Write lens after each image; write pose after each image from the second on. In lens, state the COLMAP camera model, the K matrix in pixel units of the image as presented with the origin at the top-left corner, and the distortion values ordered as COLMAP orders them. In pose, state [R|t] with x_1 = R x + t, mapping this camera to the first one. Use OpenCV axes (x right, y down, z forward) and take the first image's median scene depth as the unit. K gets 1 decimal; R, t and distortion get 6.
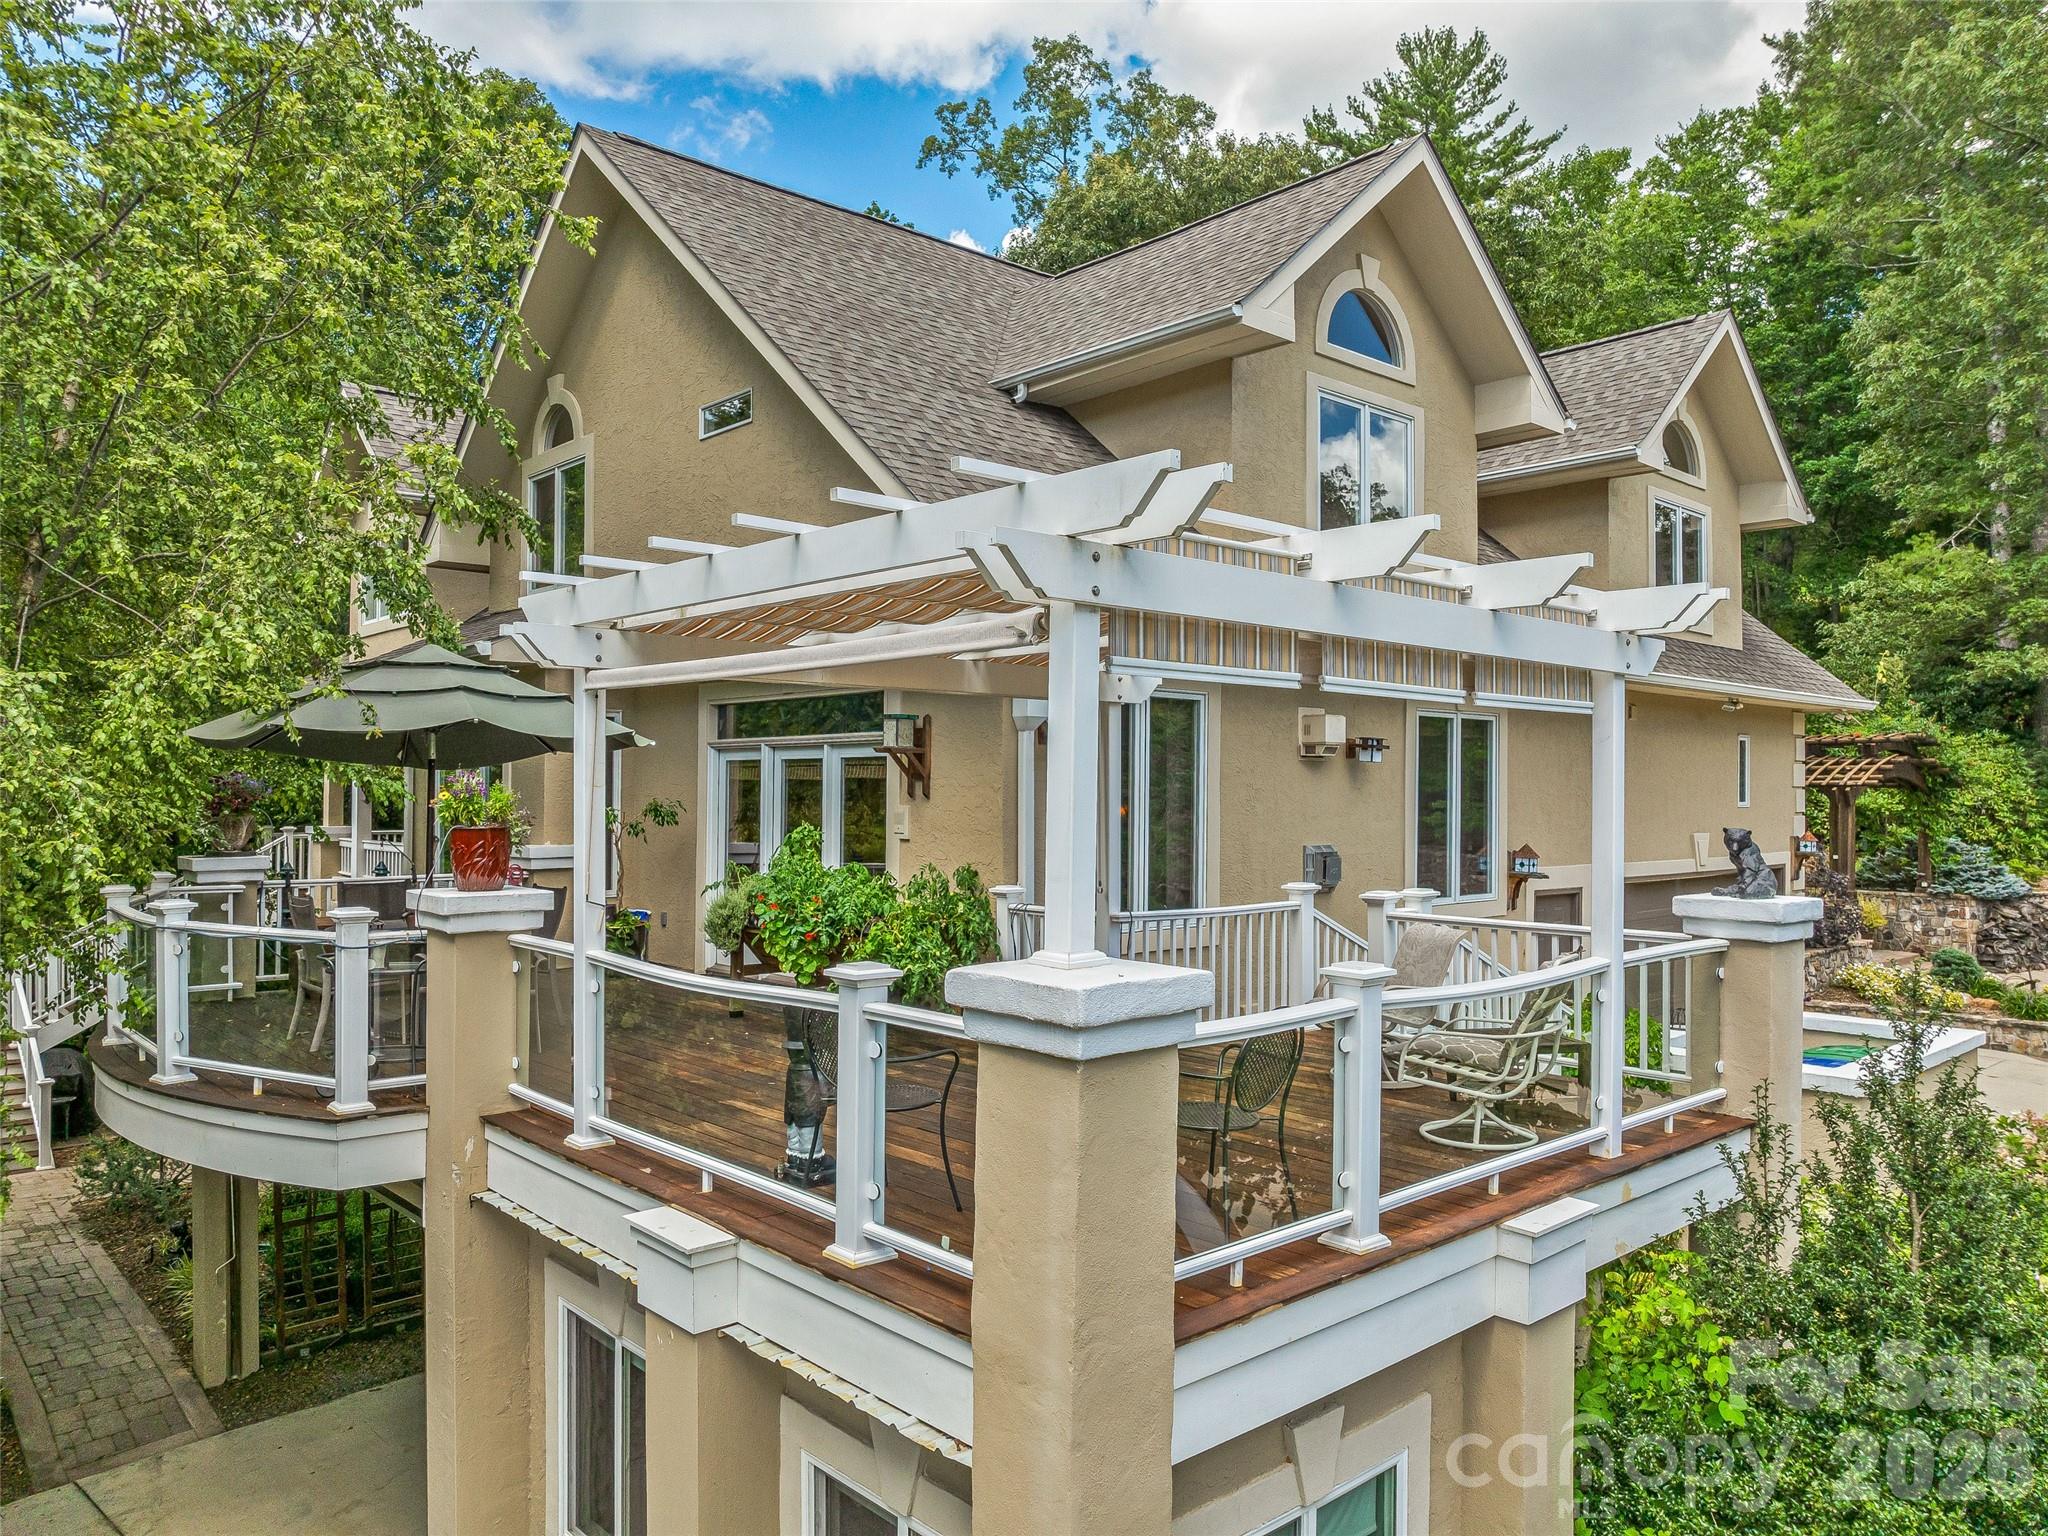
lens RADIAL K [[1438.4, 0, 1028.1], [0, 1438.4, 772.7], [0, 0, 1]] dist [-0.020818, -0.004660]
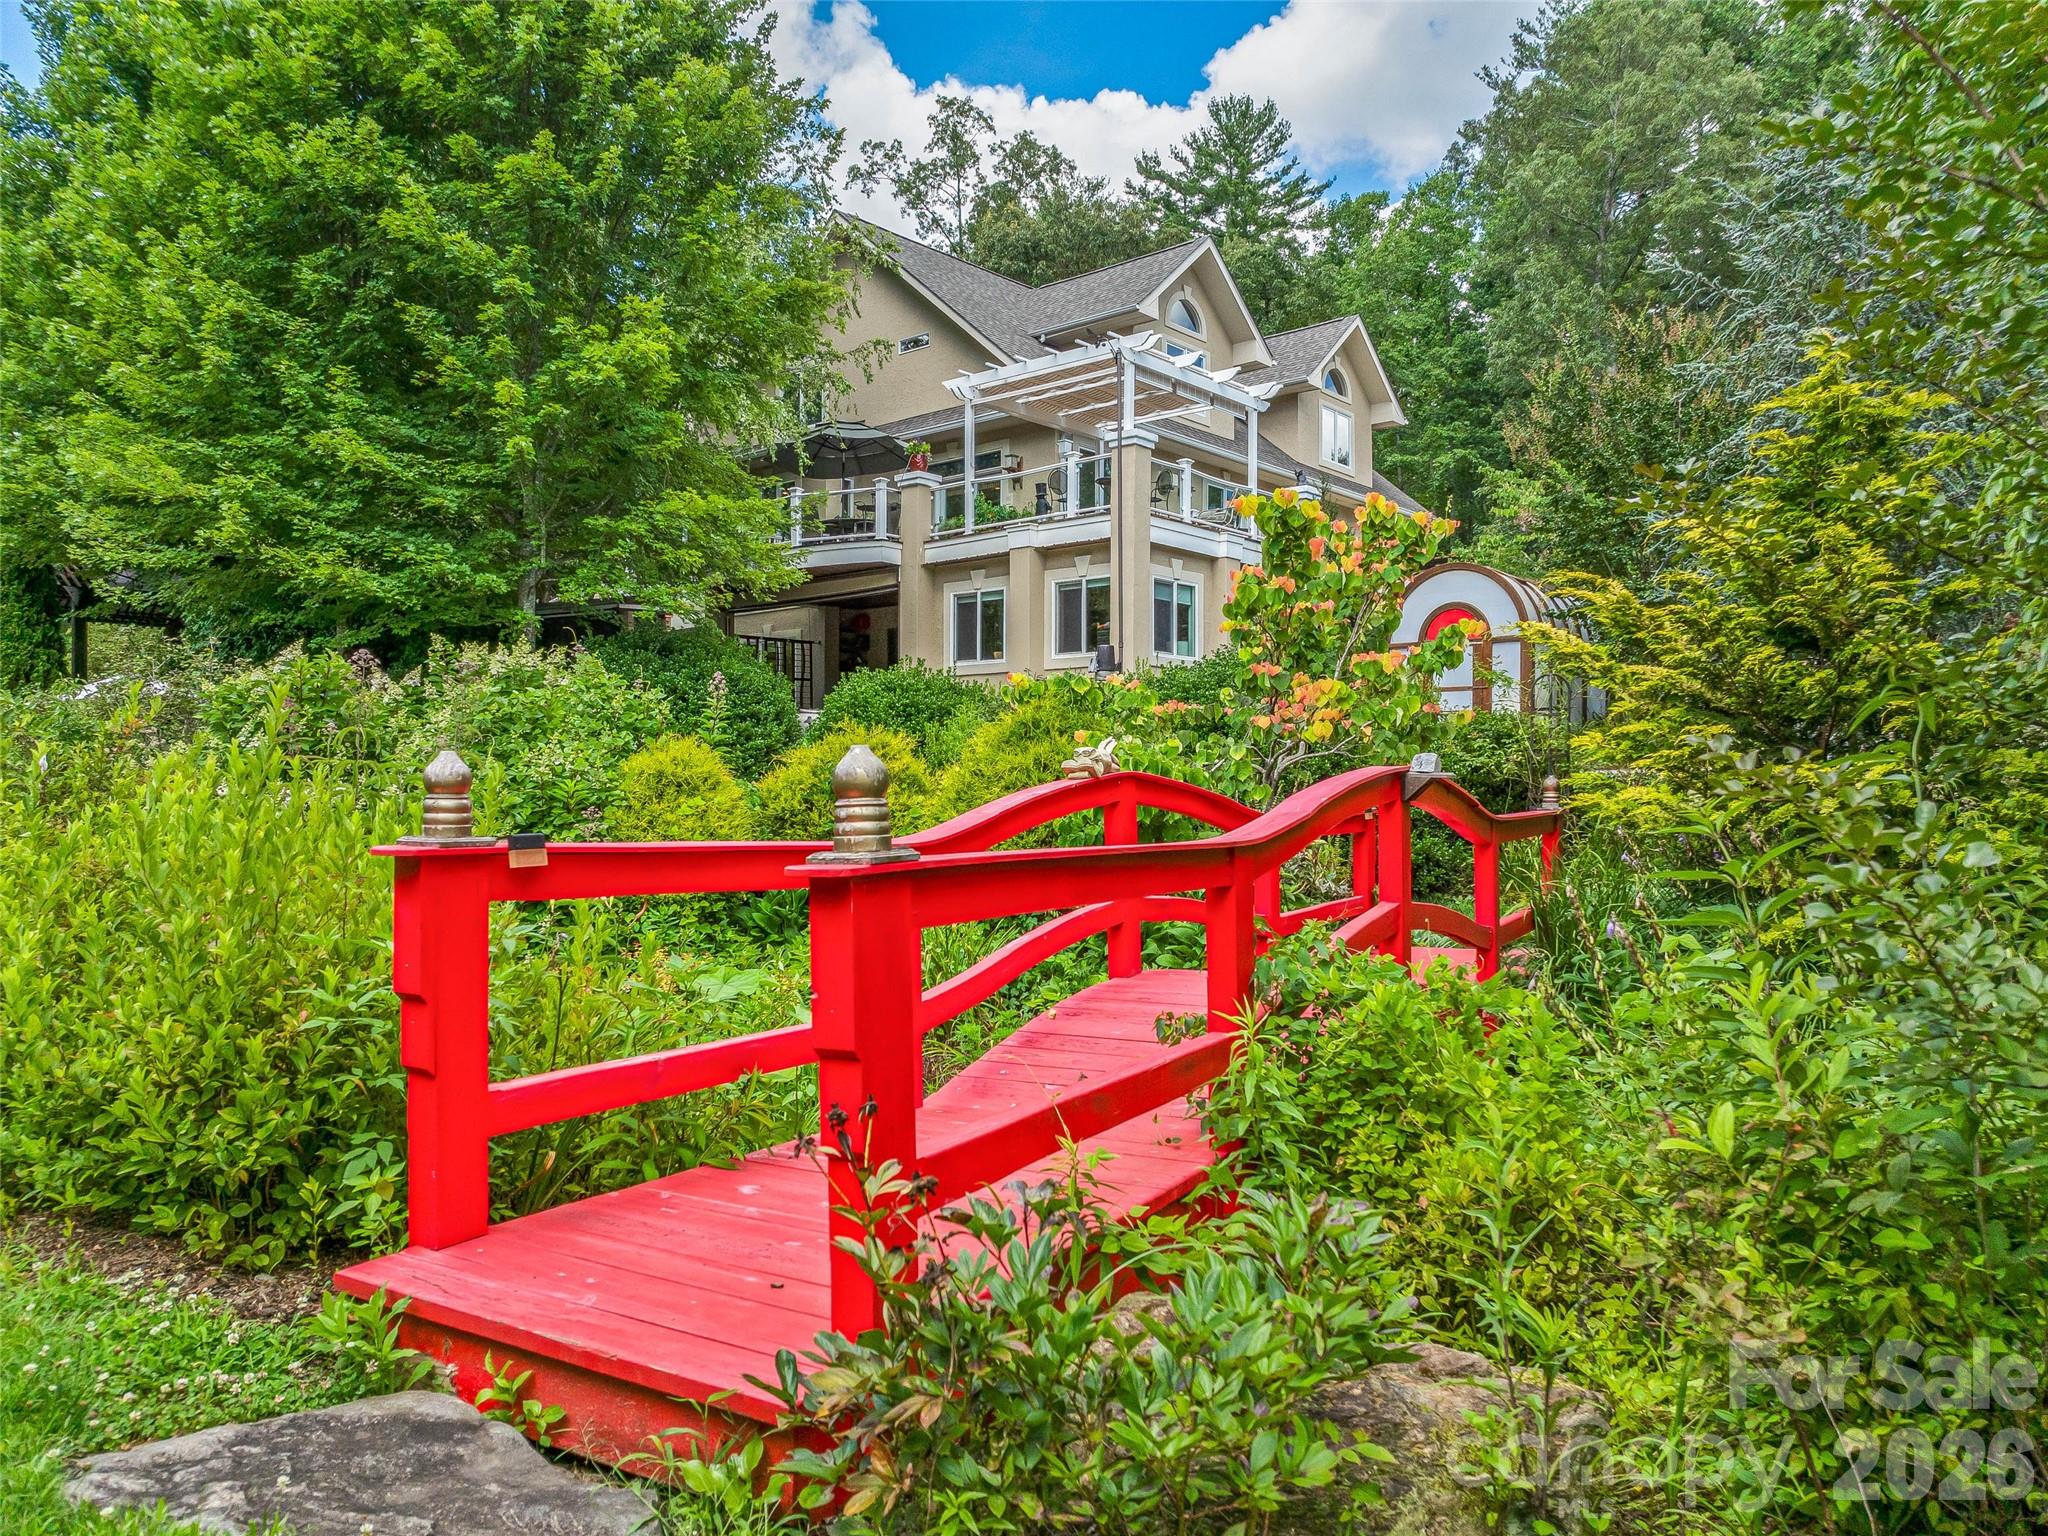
lens RADIAL K [[1438.4, 0, 1020.0], [0, 1438.4, 769.0], [0, 0, 1]] dist [-0.020818, -0.004660]
pose [[0.992944, 0.000285, 0.118586, -0.070308], [-0.000330, 1.000000, 0.000363, 0.096709], [-0.118585, -0.000400, 0.992944, -0.291887]]
